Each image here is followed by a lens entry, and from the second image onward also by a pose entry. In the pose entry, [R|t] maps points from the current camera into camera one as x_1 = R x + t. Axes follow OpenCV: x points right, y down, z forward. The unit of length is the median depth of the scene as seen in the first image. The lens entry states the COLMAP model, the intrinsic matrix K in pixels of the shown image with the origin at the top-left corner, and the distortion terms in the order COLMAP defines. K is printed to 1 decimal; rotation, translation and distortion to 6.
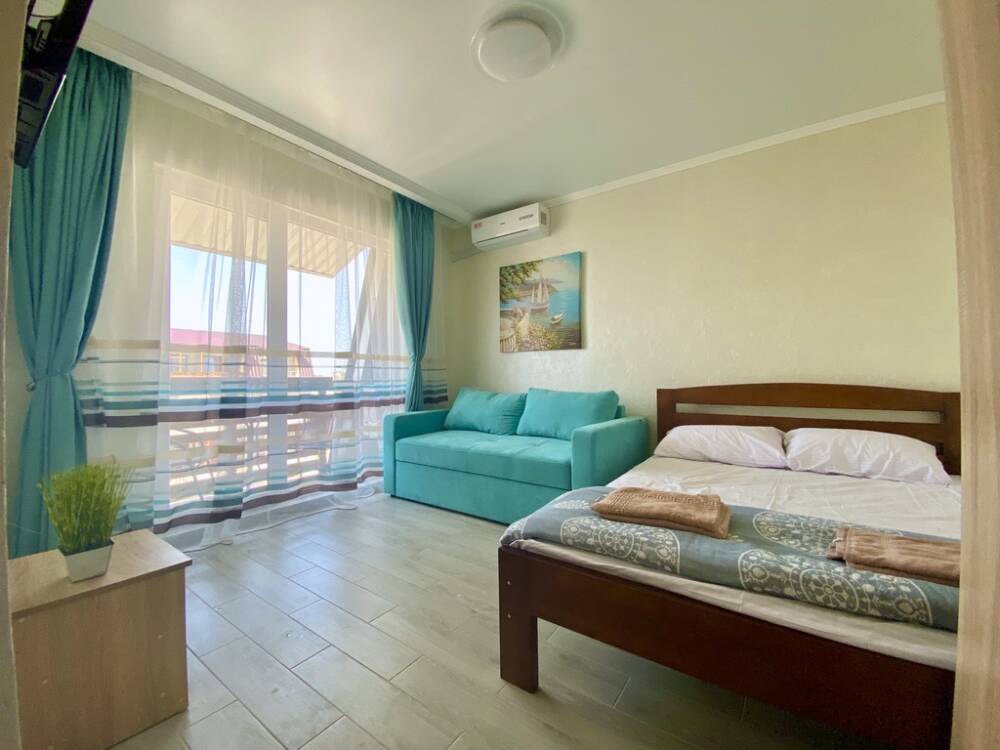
lens RADIAL K [[409.3, 0, 490.9], [0, 409.3, 370.9], [0, 0, 1]] dist [0.000203, -0.000056]
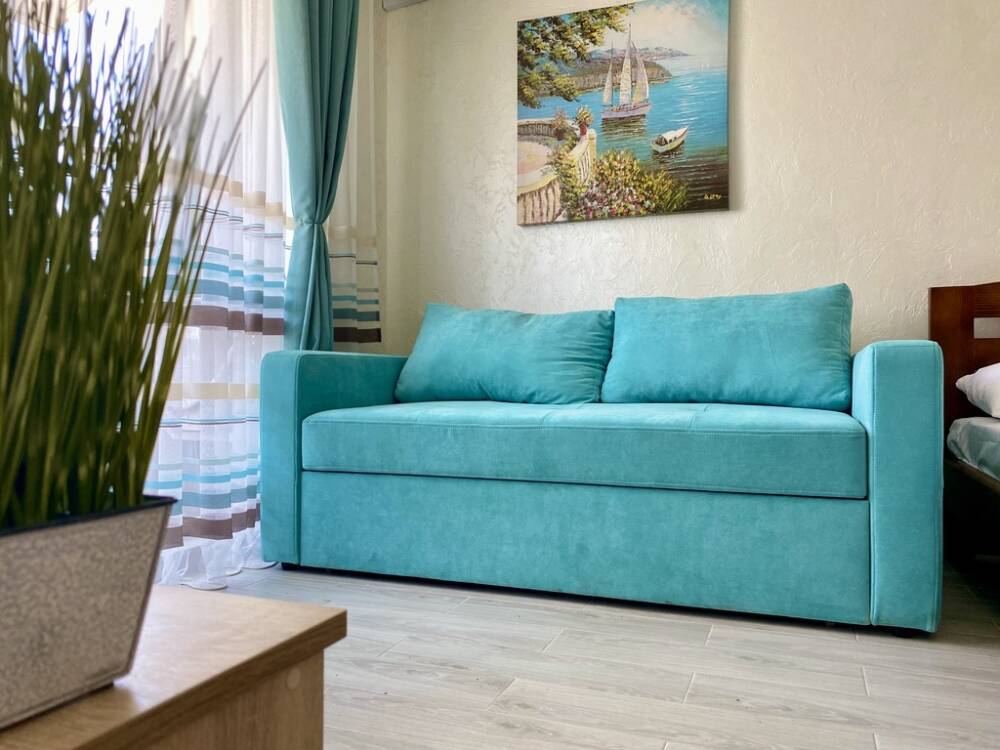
lens RADIAL K [[803.2, 0, 502.6], [0, 803.2, 376.6], [0, 0, 1]] dist [-0.009742, -0.009176]
pose [[0.968381, 0.007783, 0.249356, -0.209879], [-0.009741, 0.999931, 0.006618, 0.112706], [-0.249287, -0.008838, 0.968389, 0.223584]]
